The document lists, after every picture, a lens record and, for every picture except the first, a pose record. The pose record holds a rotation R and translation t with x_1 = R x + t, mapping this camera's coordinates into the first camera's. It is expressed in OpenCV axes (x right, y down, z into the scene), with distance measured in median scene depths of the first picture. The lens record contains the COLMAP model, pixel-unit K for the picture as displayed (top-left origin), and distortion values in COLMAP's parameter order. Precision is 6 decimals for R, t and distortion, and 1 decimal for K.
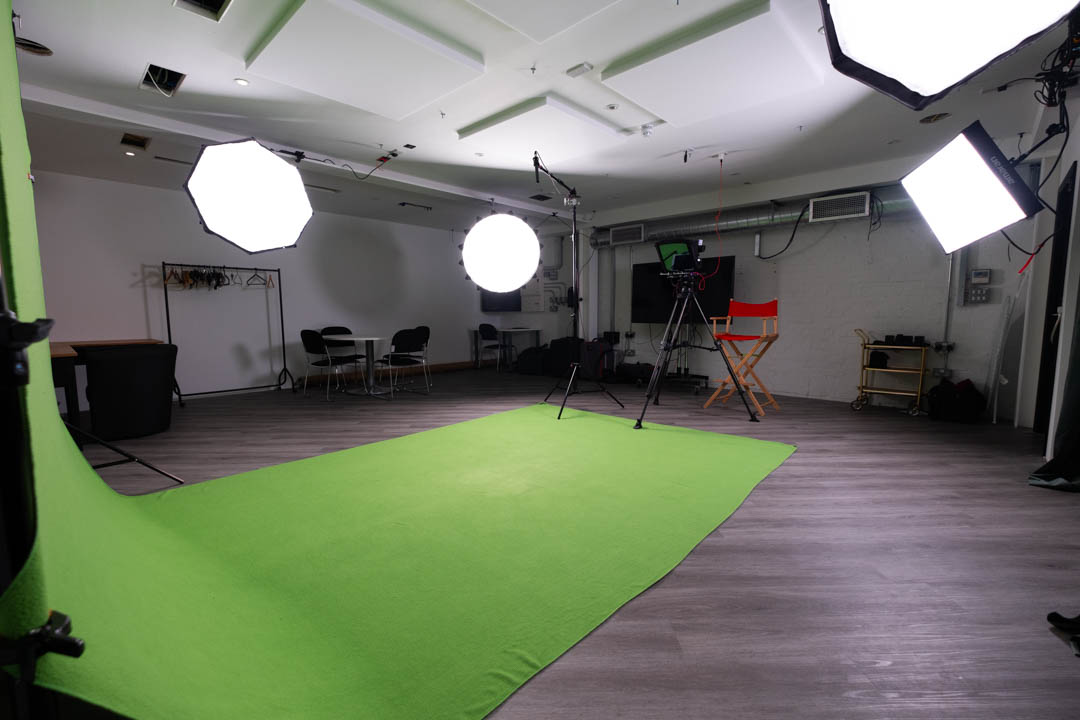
lens RADIAL K [[470.1, 0, 541.7], [0, 470.1, 361.3], [0, 0, 1]] dist [-0.012260, 0.000126]
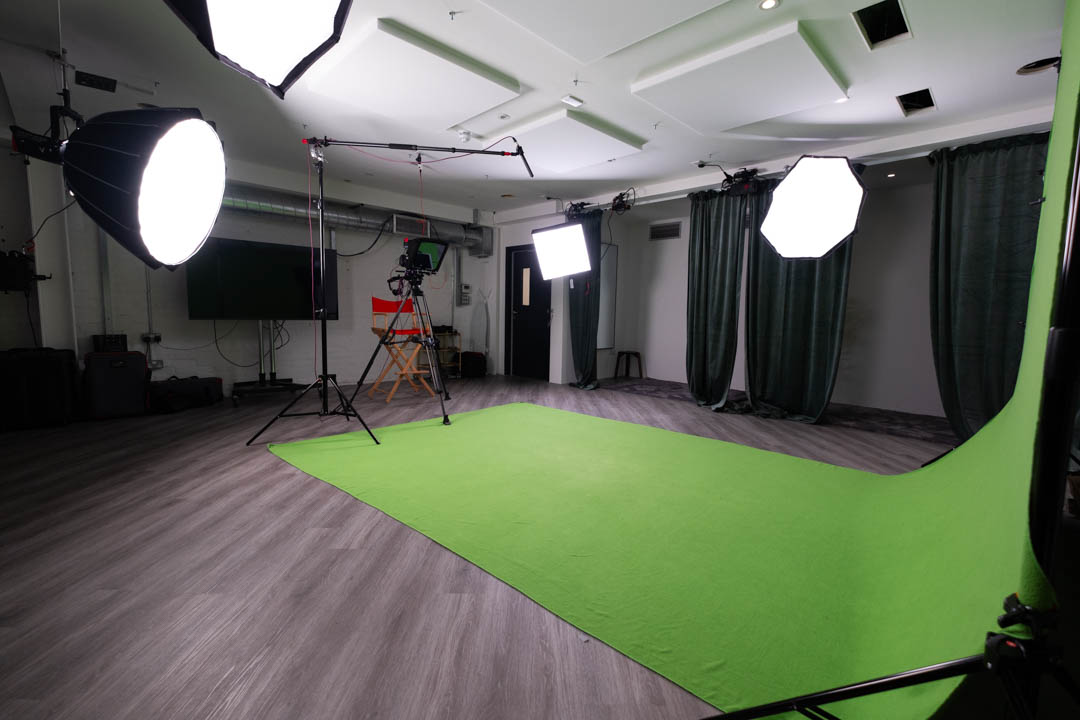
lens RADIAL K [[470.1, 0, 541.7], [0, 470.1, 361.3], [0, 0, 1]] dist [-0.012260, 0.000126]
pose [[0.027918, -0.099806, 0.994615, -0.924305], [0.082511, 0.991838, 0.097212, -0.085926], [-0.996199, 0.079353, 0.035925, 0.886469]]
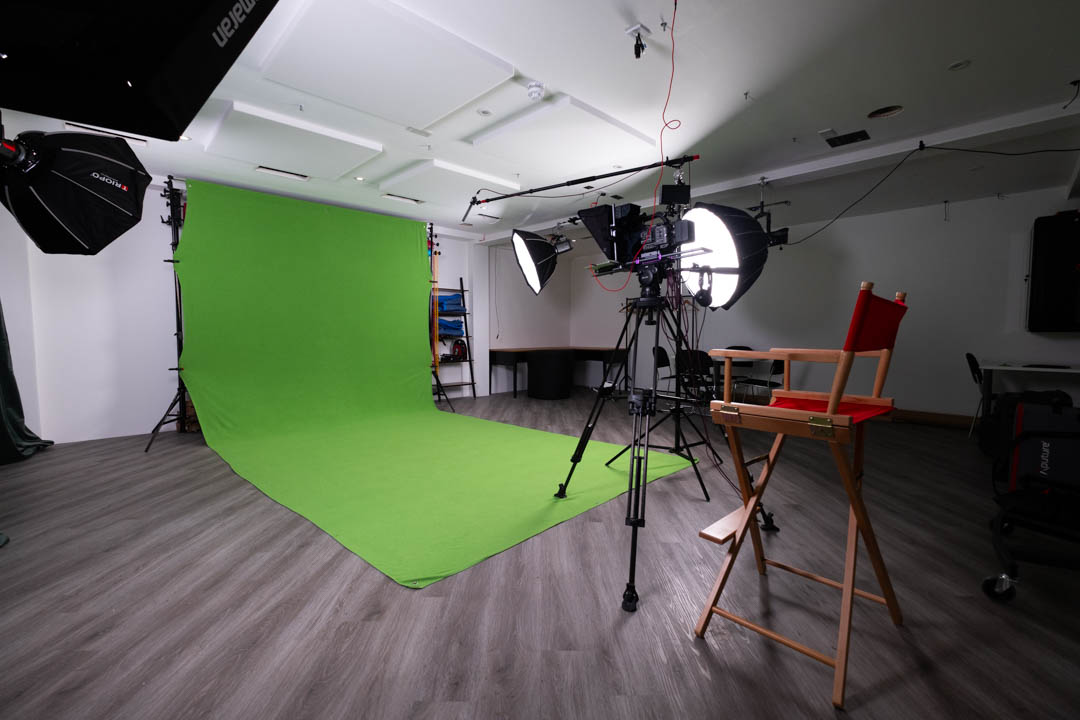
lens RADIAL K [[470.1, 0, 541.7], [0, 470.1, 361.3], [0, 0, 1]] dist [-0.012260, 0.000126]
pose [[-0.036359, 0.066818, -0.997103, 1.057295], [-0.103190, 0.992178, 0.070250, -0.125366], [0.993997, 0.105445, -0.029179, 1.143793]]
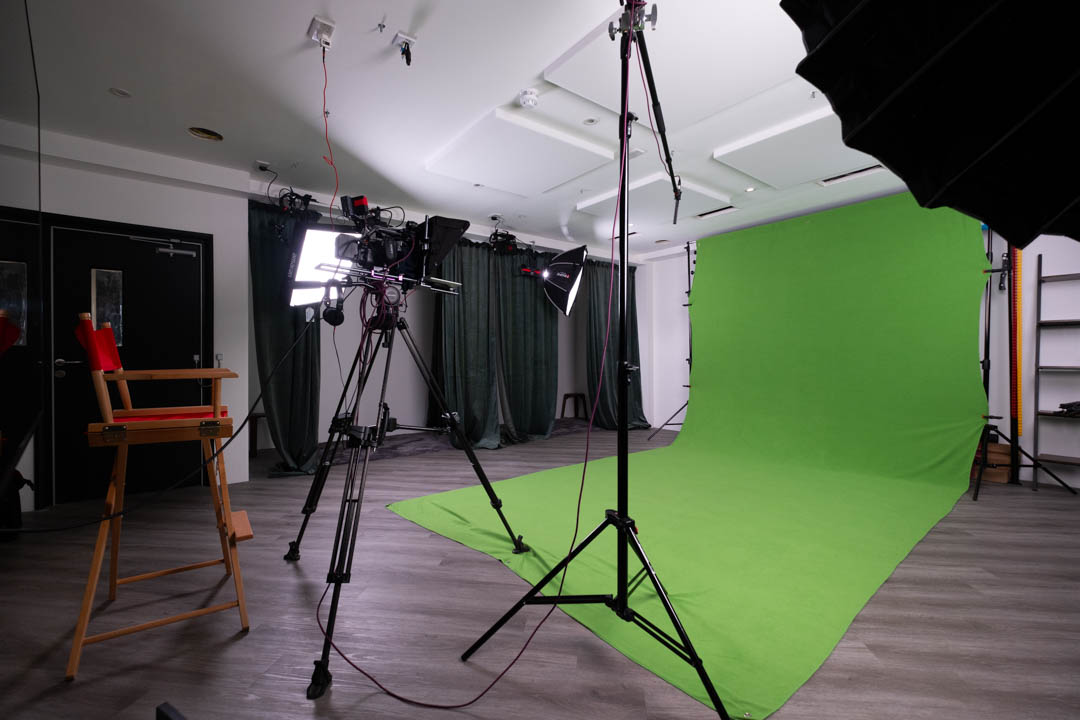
lens RADIAL K [[470.1, 0, 541.7], [0, 470.1, 361.3], [0, 0, 1]] dist [-0.012260, 0.000126]
pose [[-0.987975, 0.004402, 0.154553, 0.100646], [0.020753, 0.994324, 0.104347, -0.186187], [-0.153216, 0.106300, -0.982459, 1.834786]]
